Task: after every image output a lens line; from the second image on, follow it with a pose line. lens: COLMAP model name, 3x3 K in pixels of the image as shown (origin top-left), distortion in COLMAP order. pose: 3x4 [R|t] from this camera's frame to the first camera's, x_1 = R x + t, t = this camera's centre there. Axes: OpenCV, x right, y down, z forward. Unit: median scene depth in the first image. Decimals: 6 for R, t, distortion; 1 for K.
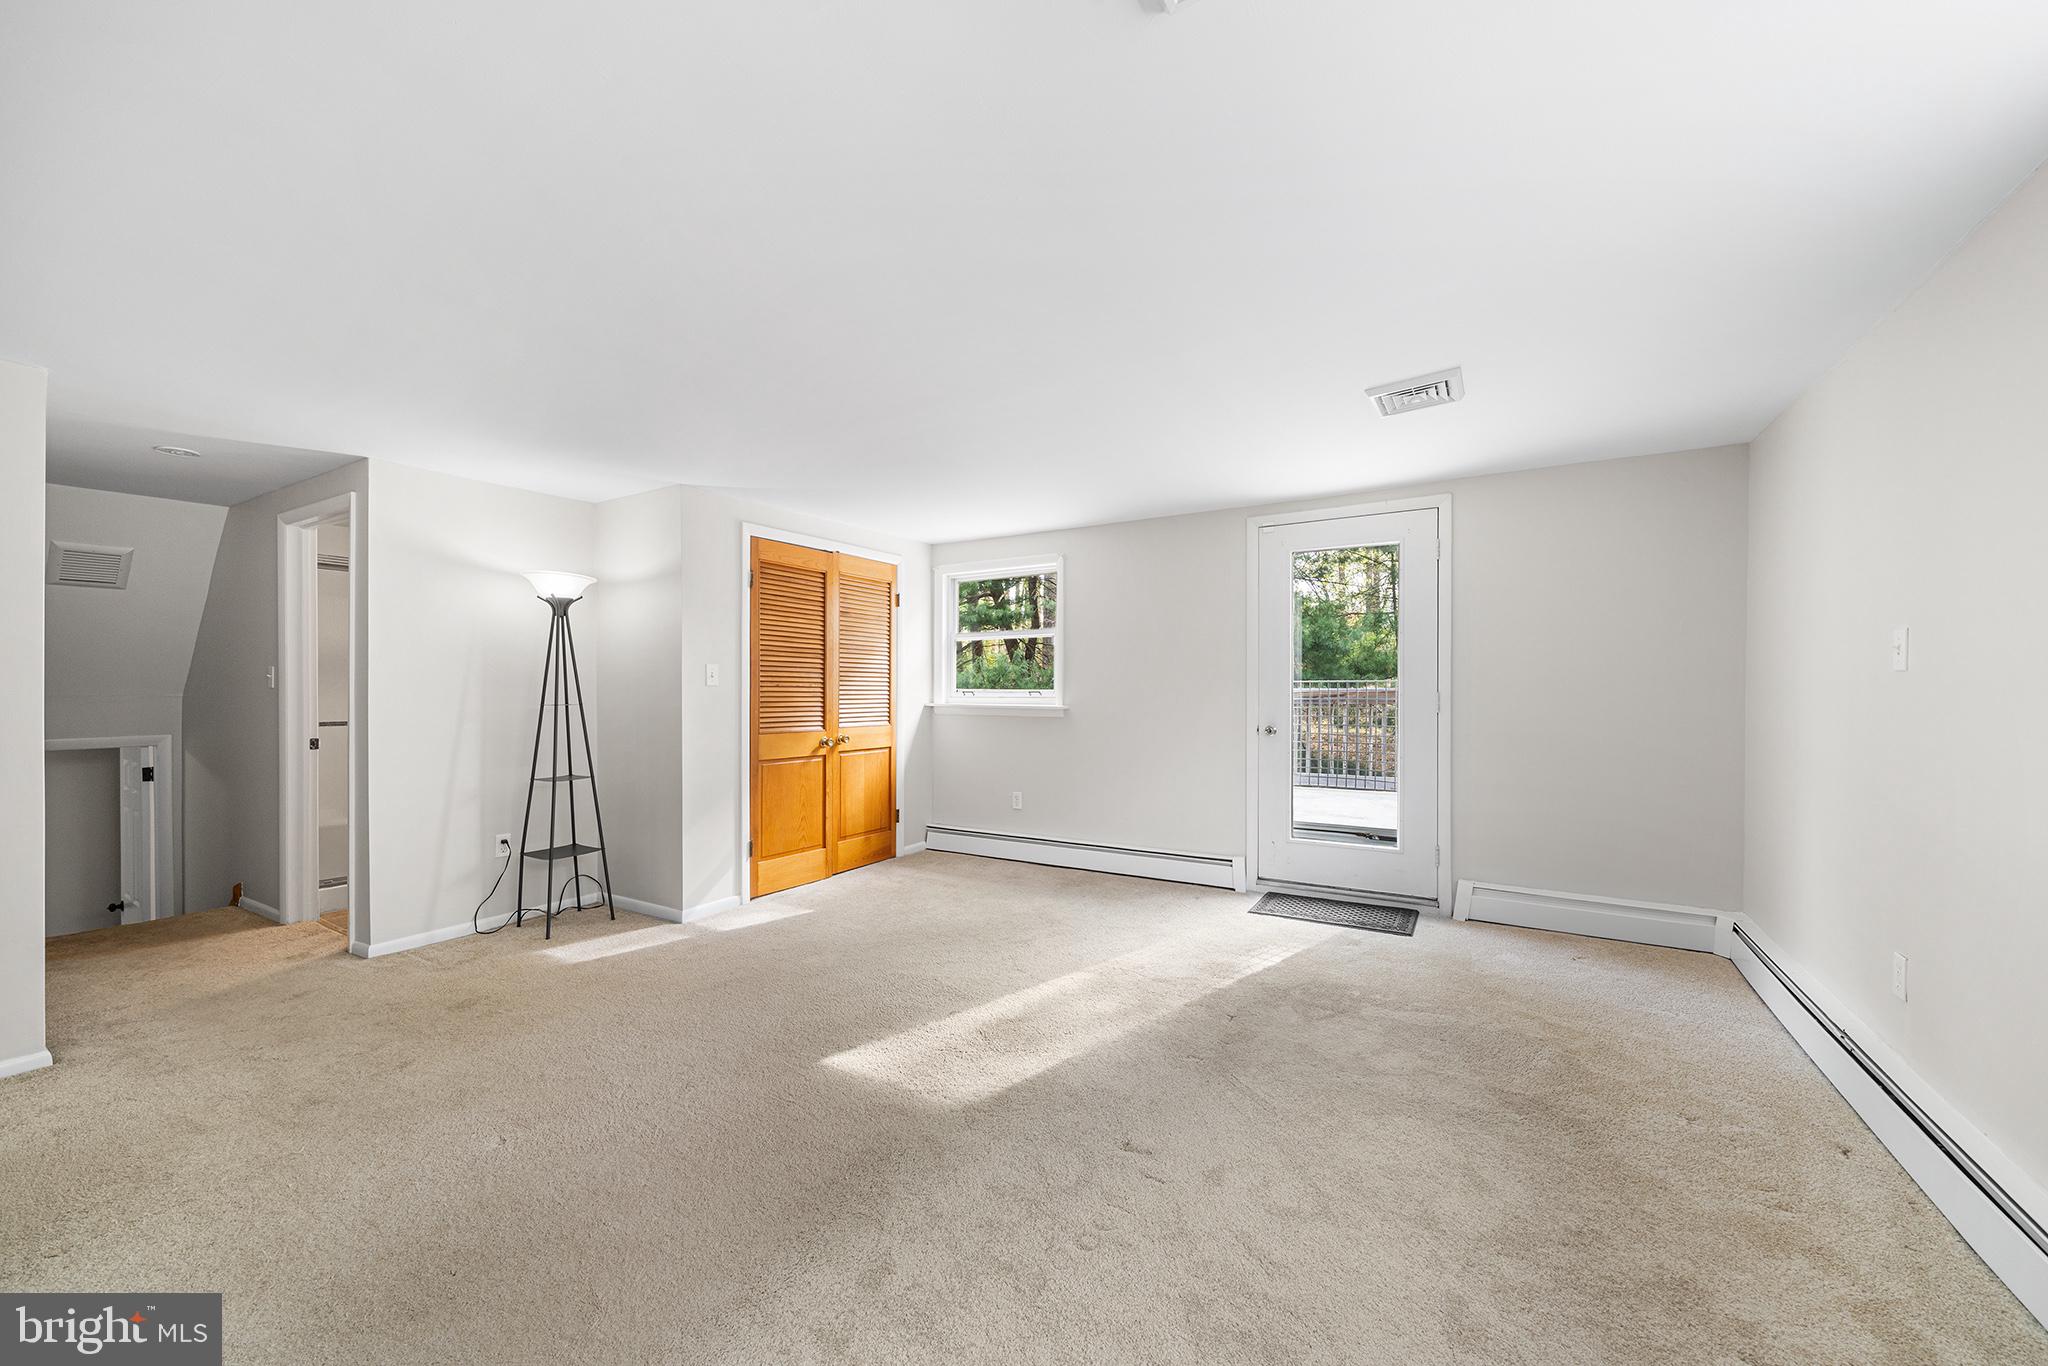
lens RADIAL K [[769.5, 0, 1024.0], [0, 769.5, 683.0], [0, 0, 1]] dist [-0.000346, 0.000017]
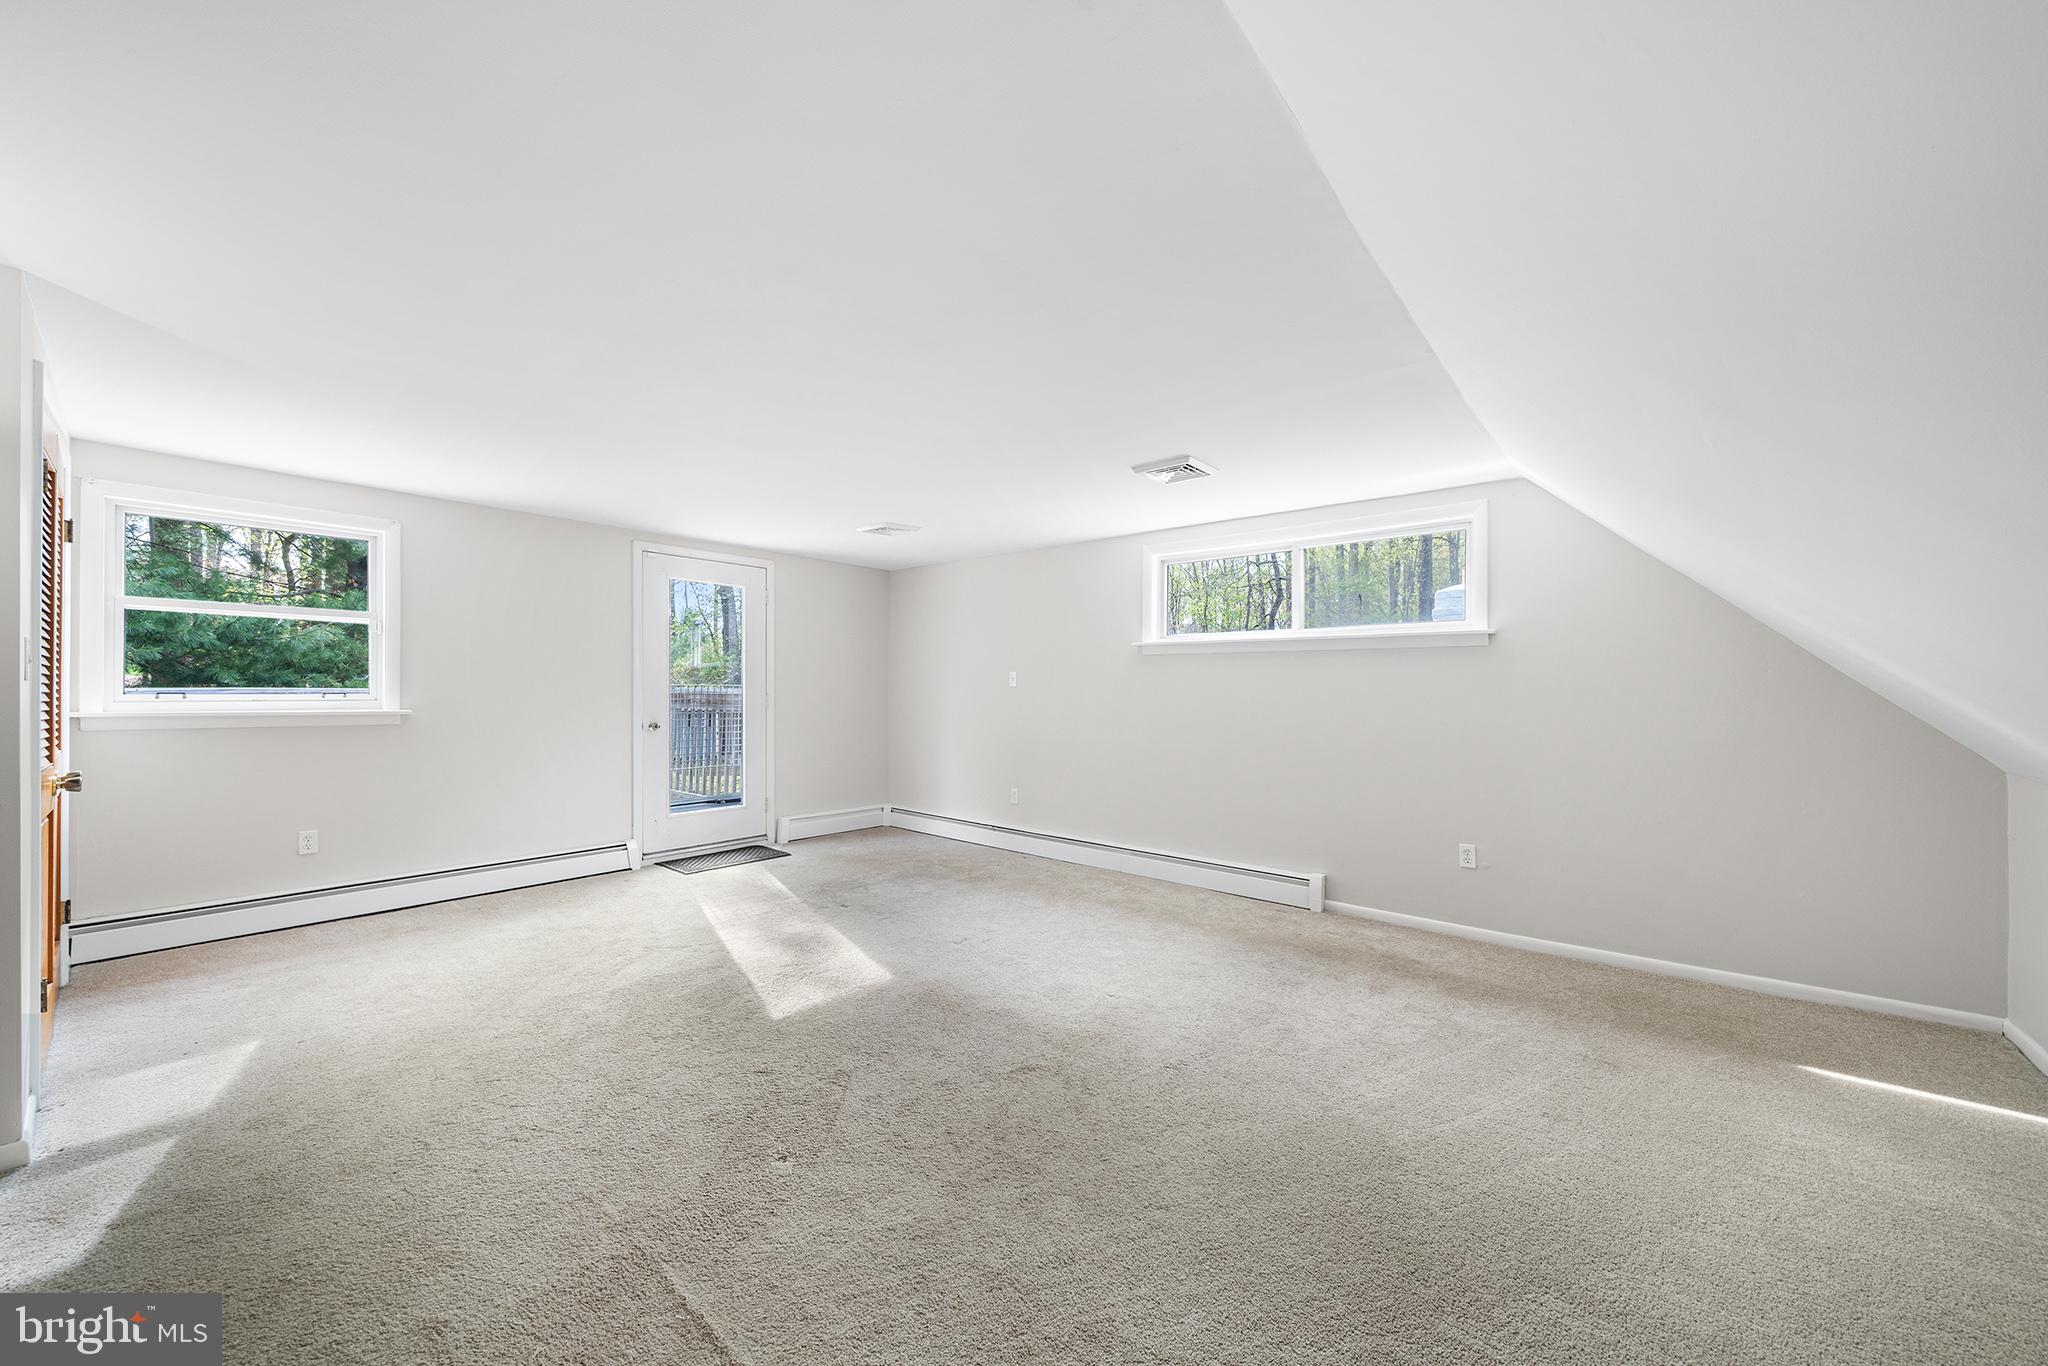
lens RADIAL K [[769.5, 0, 1024.0], [0, 769.5, 683.0], [0, 0, 1]] dist [-0.000346, 0.000017]
pose [[0.139560, 0.014011, 0.990114, -0.854632], [-0.011344, 0.999857, -0.012549, 0.004432], [-0.990149, -0.009481, 0.139699, 0.307044]]
